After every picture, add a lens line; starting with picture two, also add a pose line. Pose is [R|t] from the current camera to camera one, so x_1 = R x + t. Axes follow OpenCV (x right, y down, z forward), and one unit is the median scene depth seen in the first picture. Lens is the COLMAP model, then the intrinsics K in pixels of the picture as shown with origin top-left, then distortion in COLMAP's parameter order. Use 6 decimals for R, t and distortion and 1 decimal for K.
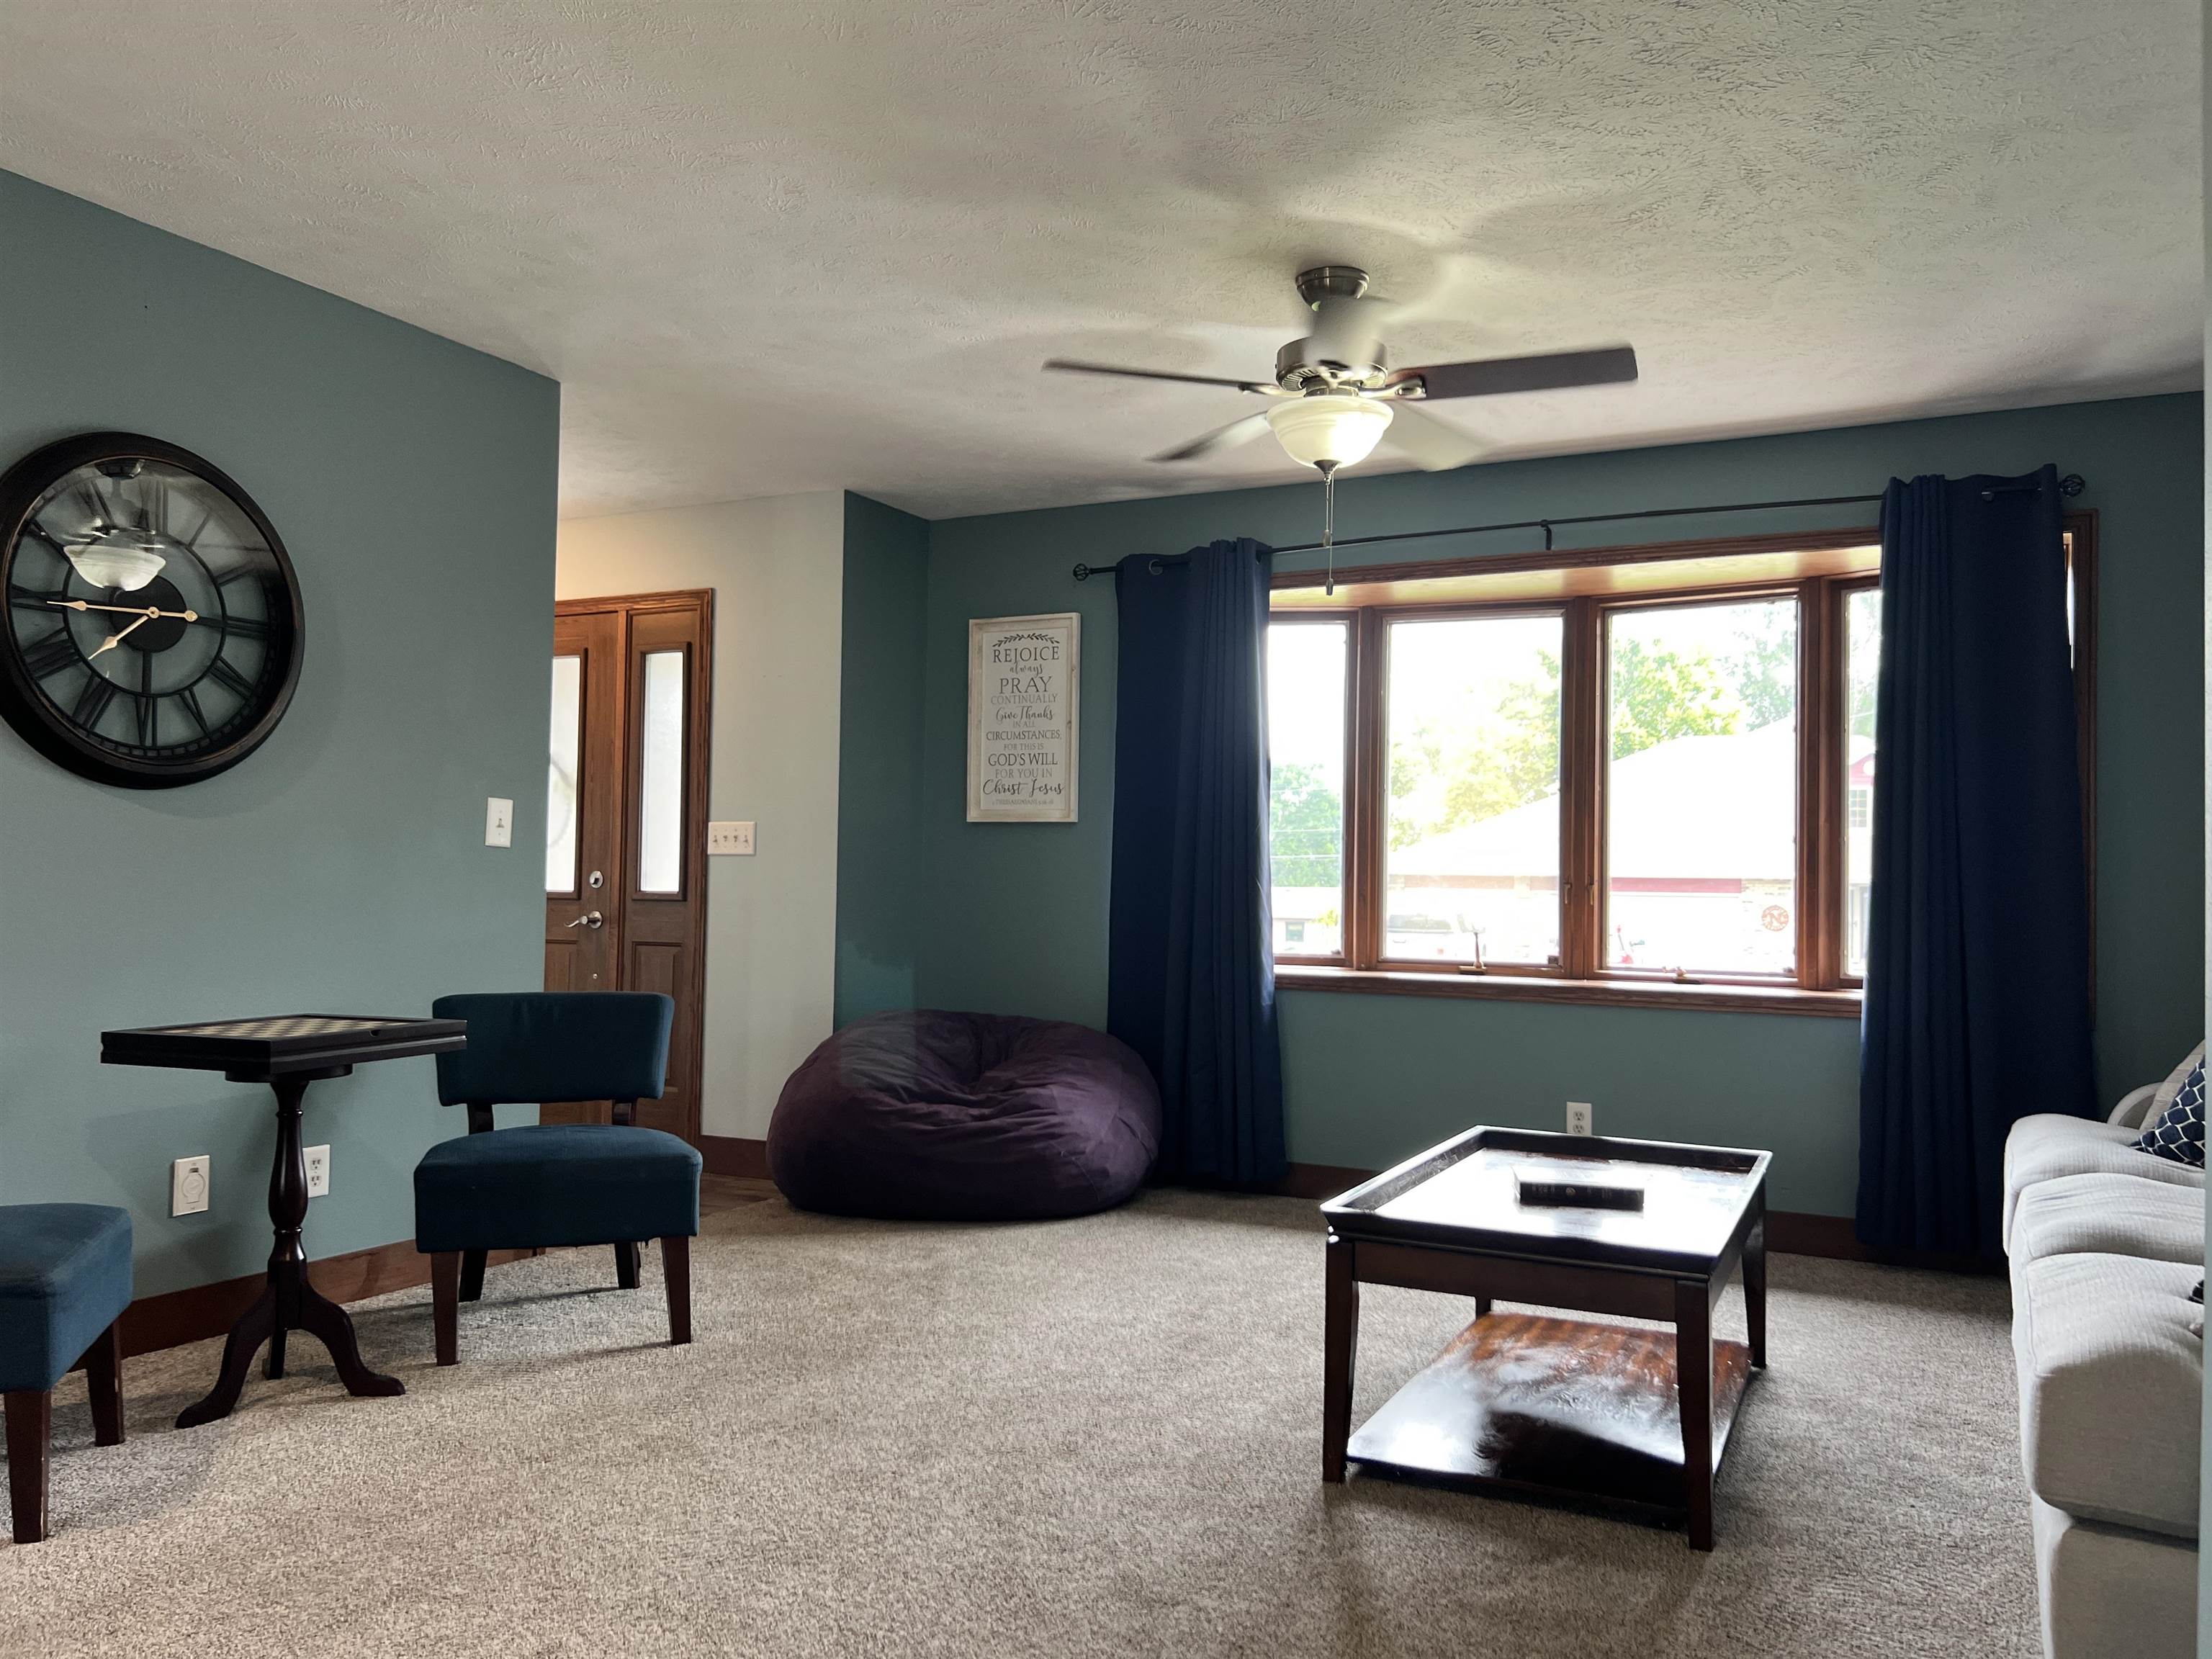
lens RADIAL K [[1686.0, 0, 1106.0], [0, 1686.0, 829.5], [0, 0, 1]] dist [0.037363, -0.076690]
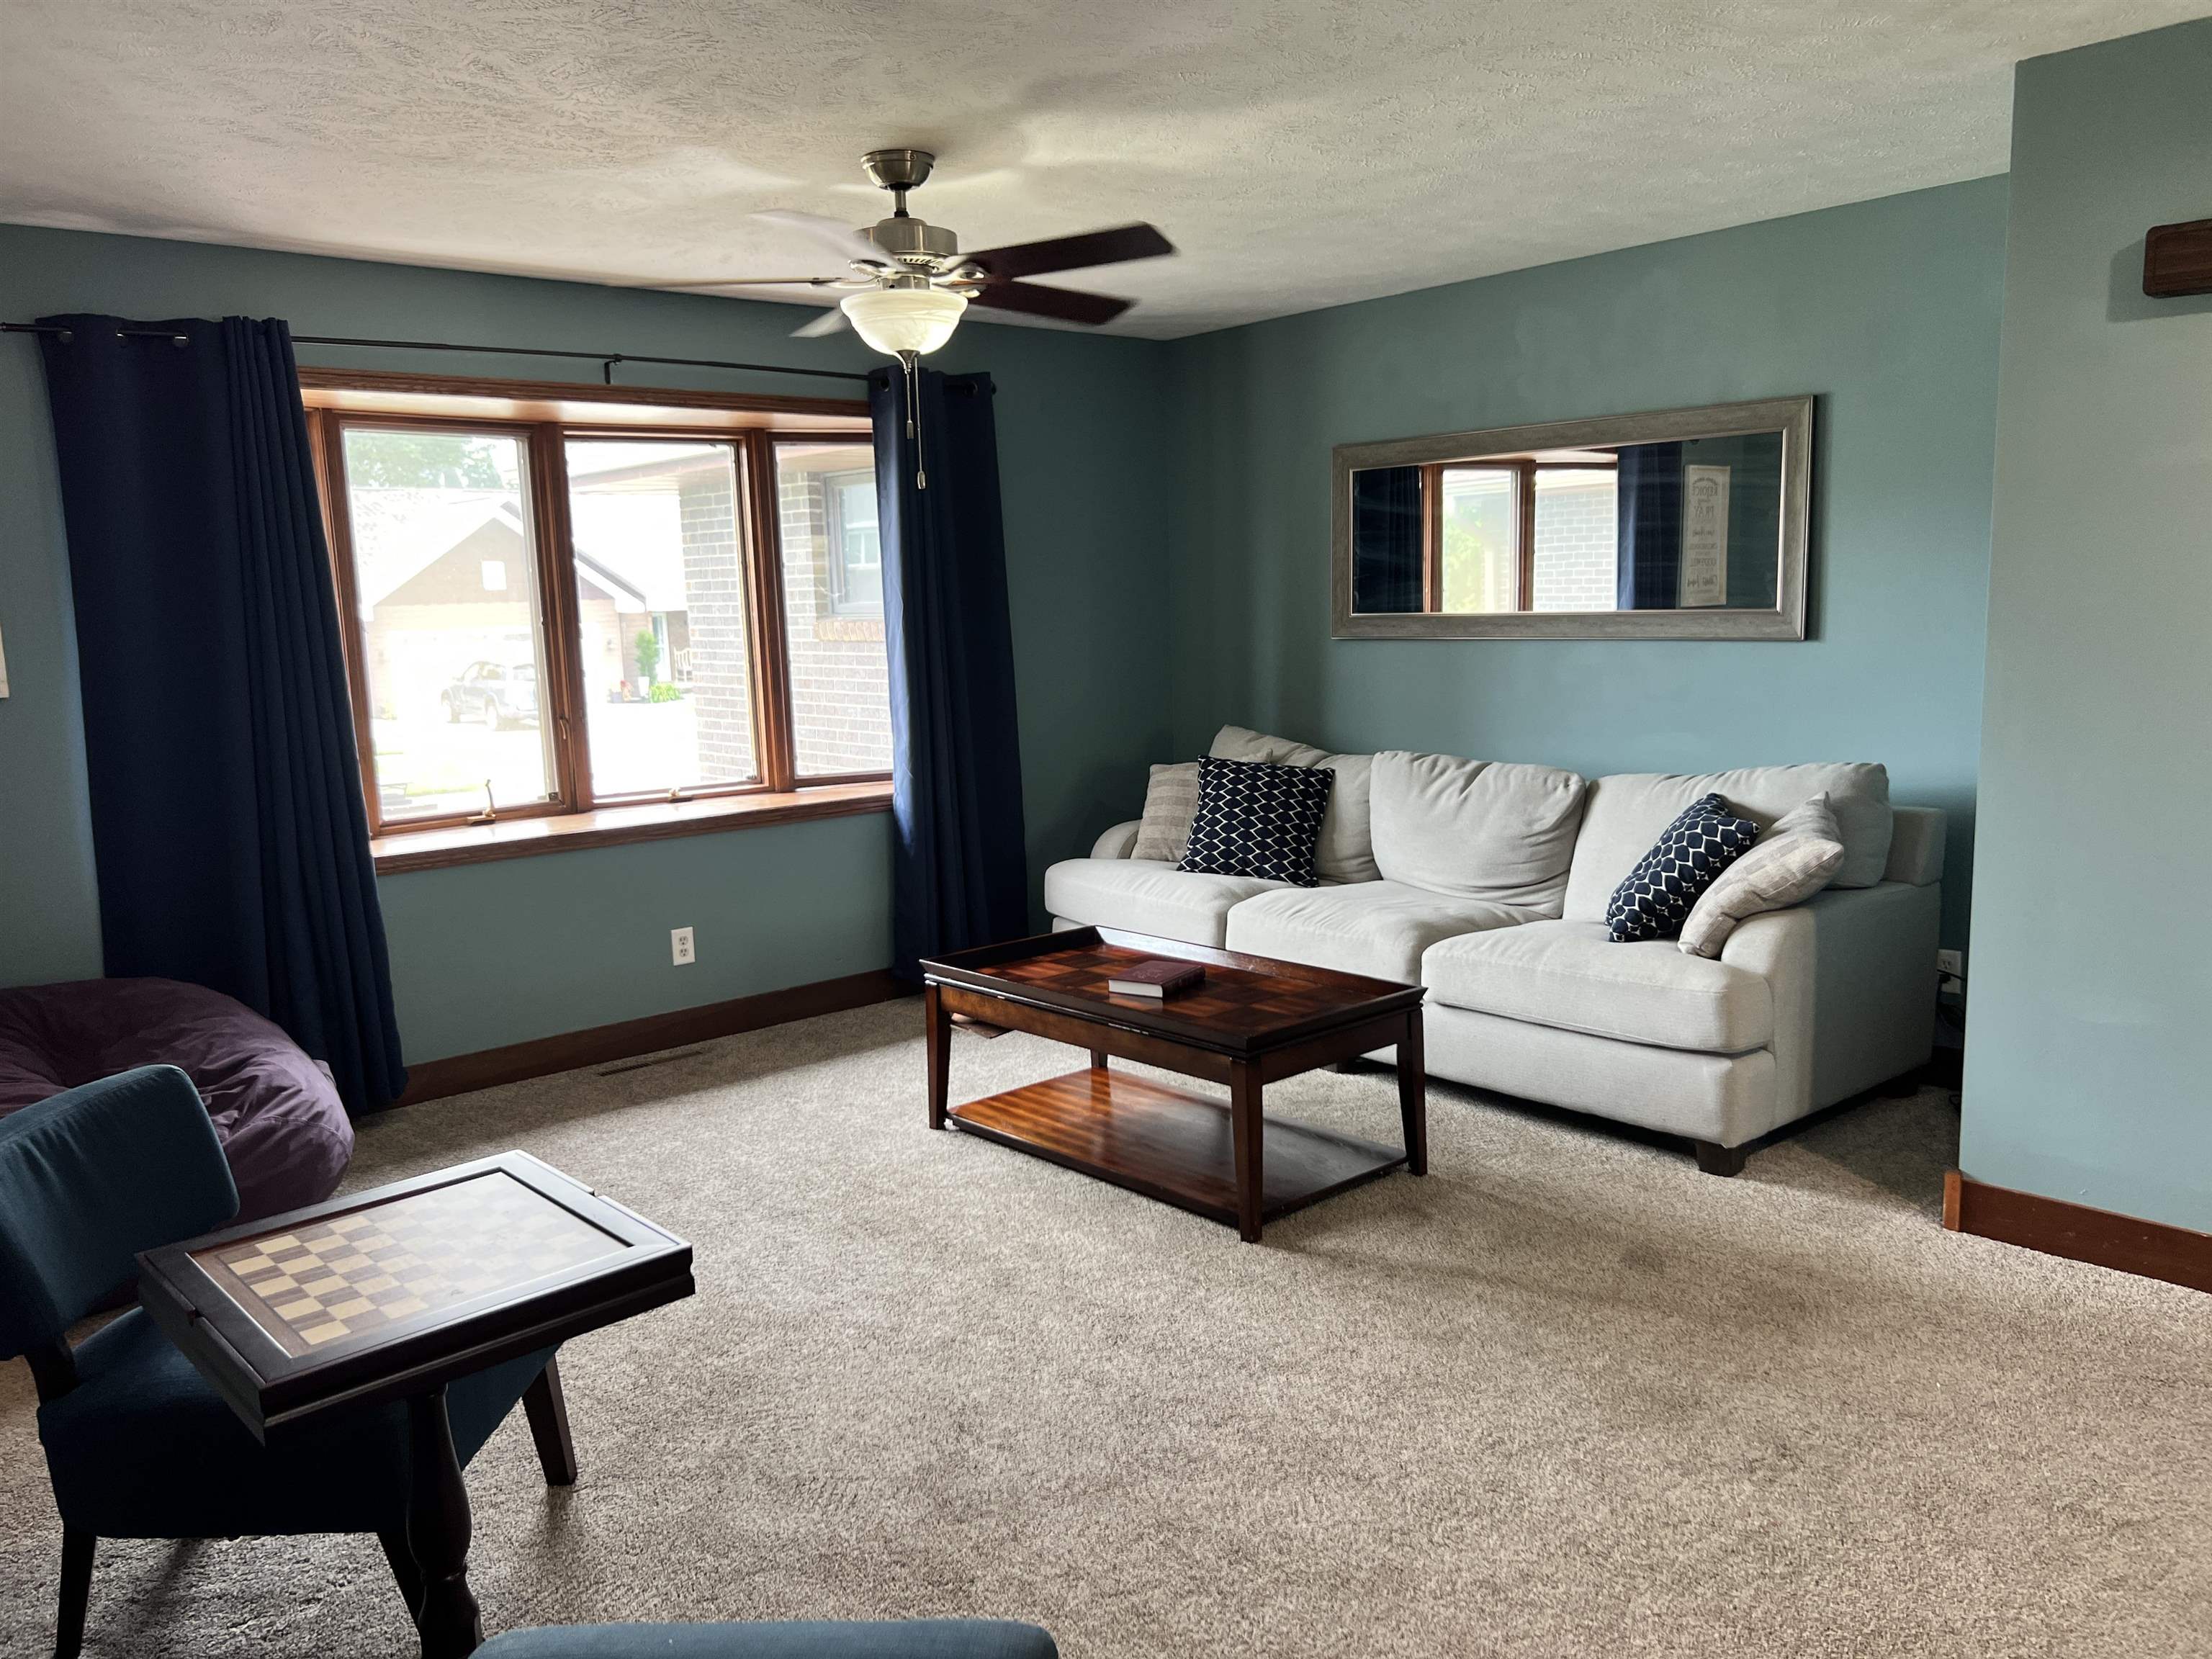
lens RADIAL K [[1686.0, 0, 1106.0], [0, 1686.0, 829.5], [0, 0, 1]] dist [0.037363, -0.076690]
pose [[0.354269, -0.161431, 0.921104, -0.582035], [-0.000395, 0.984961, 0.172775, -0.081618], [-0.935143, -0.061572, 0.348878, 0.379526]]
